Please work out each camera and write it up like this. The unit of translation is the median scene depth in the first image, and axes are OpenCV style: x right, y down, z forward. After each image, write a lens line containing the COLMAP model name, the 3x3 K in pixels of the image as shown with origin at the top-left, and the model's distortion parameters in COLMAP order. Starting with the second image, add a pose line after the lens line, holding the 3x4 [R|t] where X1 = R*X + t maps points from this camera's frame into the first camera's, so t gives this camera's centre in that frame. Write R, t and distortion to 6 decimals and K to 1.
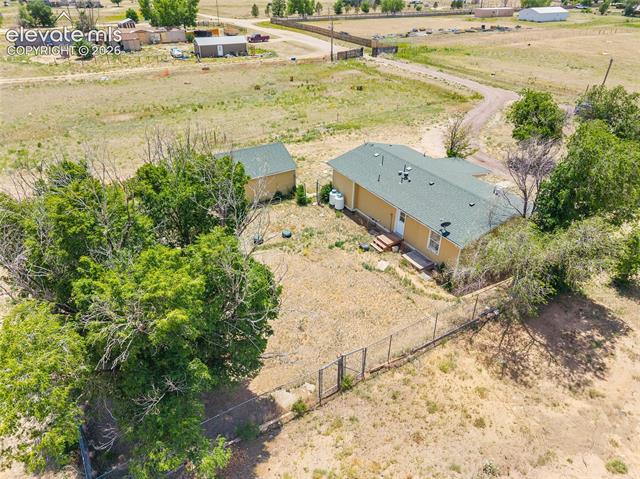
lens RADIAL K [[428.7, 0, 320.0], [0, 428.7, 239.5], [0, 0, 1]] dist [0.001040, -0.000122]
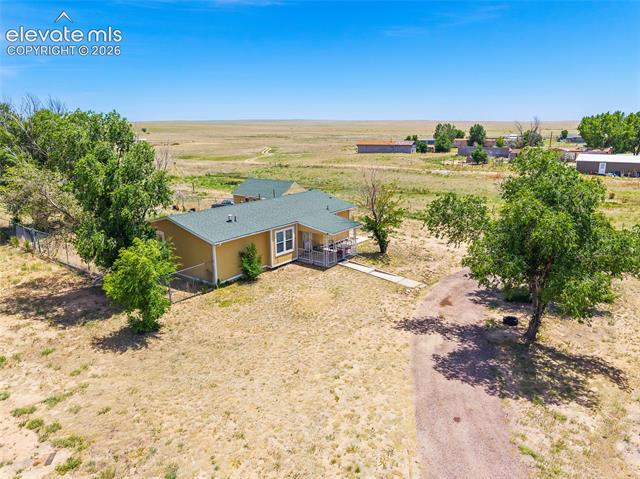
lens RADIAL K [[440.9, 0, 320.5], [0, 440.9, 237.9], [0, 0, 1]] dist [0.038496, -0.046034]
pose [[0.354597, 0.211038, -0.910892, 0.712508], [-0.484752, 0.874541, 0.013910, -0.094237], [0.799548, 0.436624, 0.412411, 0.407880]]
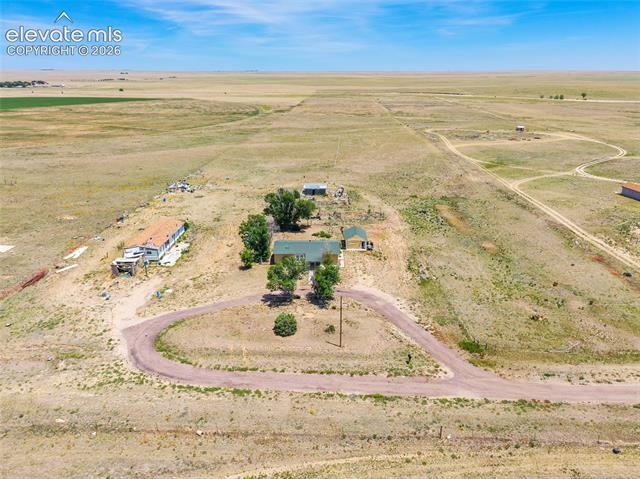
lens RADIAL K [[443.8, 0, 320.0], [0, 443.8, 239.5], [0, 0, 1]] dist [0.034558, -0.038792]
pose [[-0.537945, 0.277742, -0.795911, 1.521081], [-0.454850, 0.699294, 0.551453, -1.098256], [0.709737, 0.658671, -0.249851, 1.031928]]
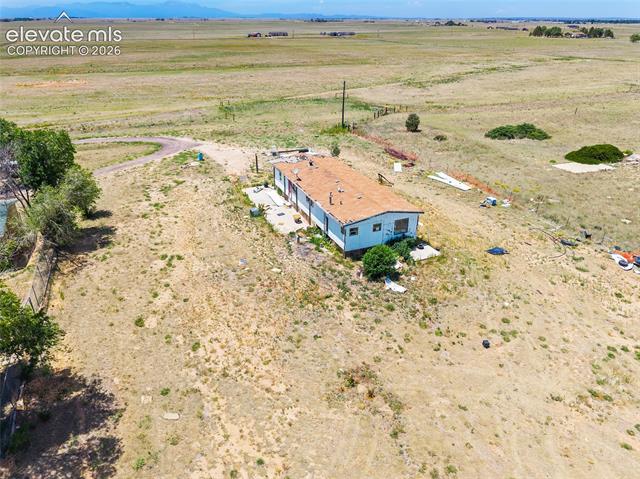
lens RADIAL K [[435.8, 0, 318.5], [0, 435.8, 239.3], [0, 0, 1]] dist [0.026302, -0.024035]
pose [[0.142043, -0.451779, 0.880749, -0.335728], [0.526159, 0.788121, 0.319409, 0.048255], [-0.838439, 0.418044, 0.349655, -0.139823]]
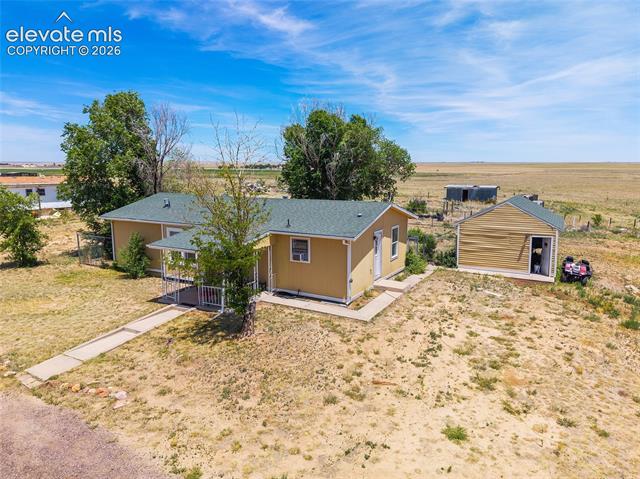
lens RADIAL K [[440.9, 0, 320.5], [0, 440.9, 237.9], [0, 0, 1]] dist [0.038496, -0.046034]
pose [[-0.866979, 0.063245, -0.494315, 0.300862], [-0.274866, 0.766704, 0.580184, -0.317705], [0.415687, 0.638878, -0.647333, 0.876740]]
